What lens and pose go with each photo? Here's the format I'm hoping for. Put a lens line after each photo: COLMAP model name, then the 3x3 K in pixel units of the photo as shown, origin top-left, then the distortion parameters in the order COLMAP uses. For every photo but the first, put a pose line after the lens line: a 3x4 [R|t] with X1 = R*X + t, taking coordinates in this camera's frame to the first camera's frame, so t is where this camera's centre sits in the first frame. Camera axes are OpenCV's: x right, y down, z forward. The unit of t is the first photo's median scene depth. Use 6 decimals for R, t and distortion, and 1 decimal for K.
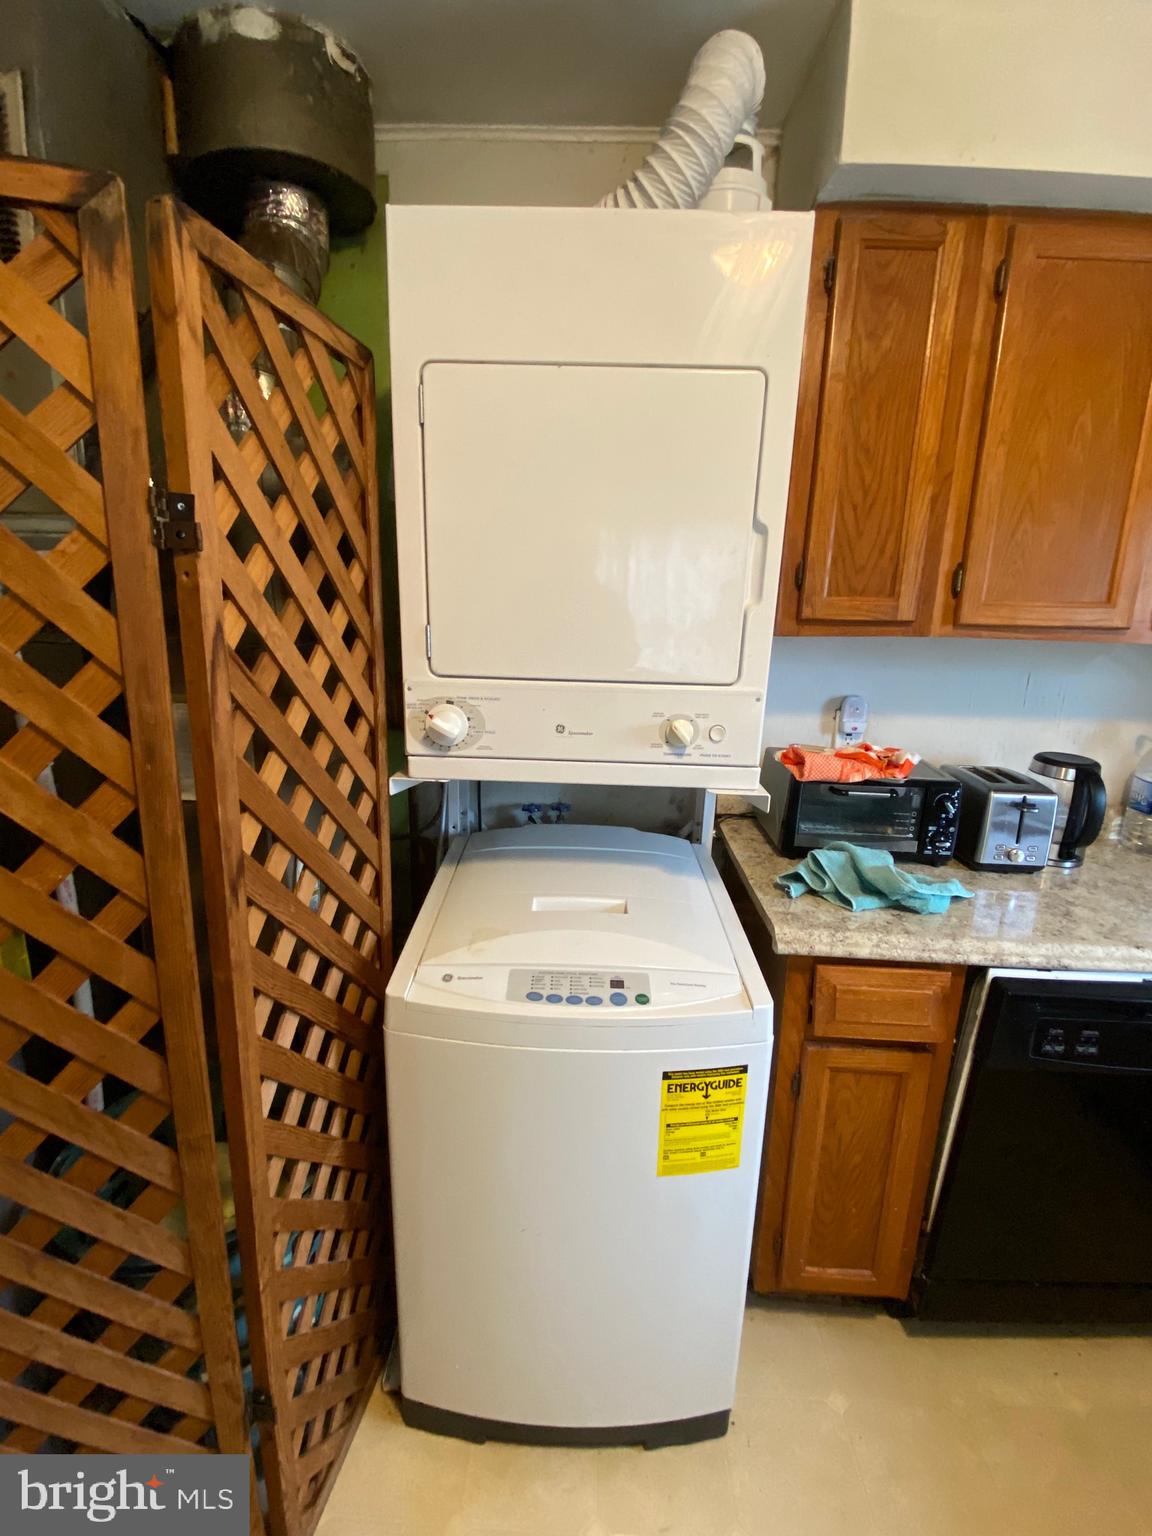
lens RADIAL K [[663.1, 0, 576.0], [0, 663.1, 768.0], [0, 0, 1]] dist [0.040111, -0.032558]
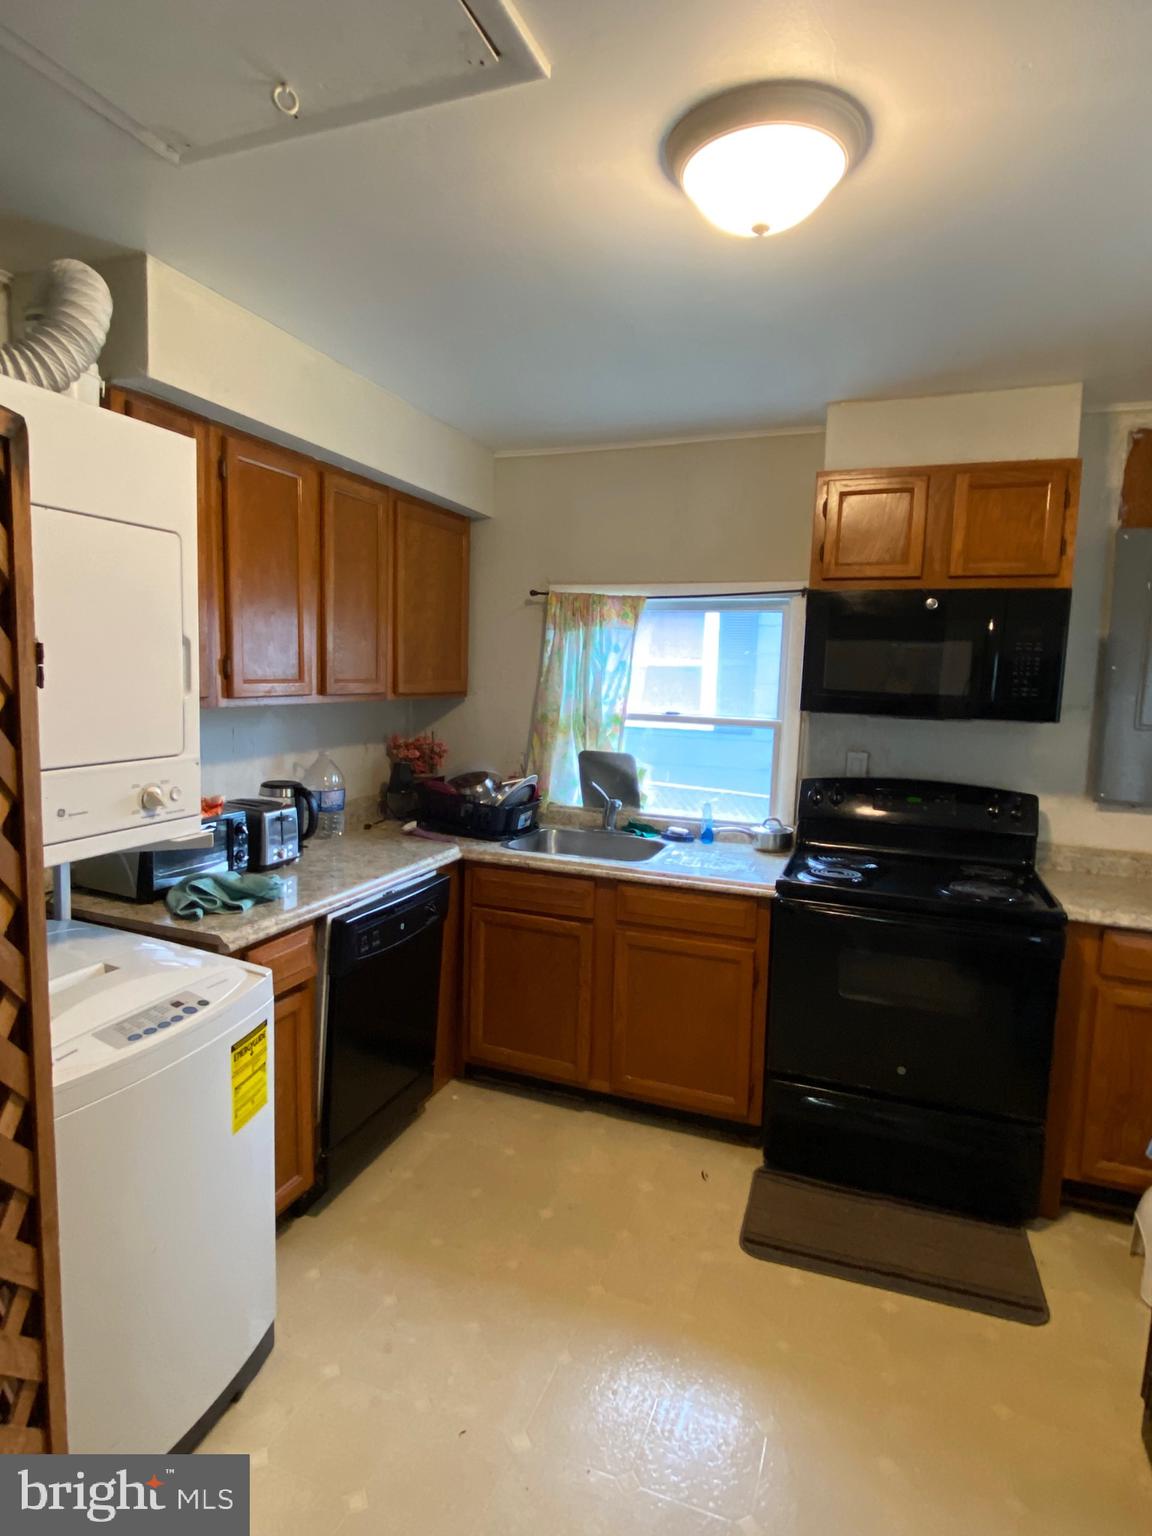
lens RADIAL K [[824.9, 0, 576.0], [0, 824.9, 768.0], [0, 0, 1]] dist [-0.000385, -0.000056]
pose [[0.314948, -0.128722, 0.940340, -1.017484], [0.199888, 0.977535, 0.066865, -0.052348], [-0.927821, 0.166904, 0.333602, -0.246838]]
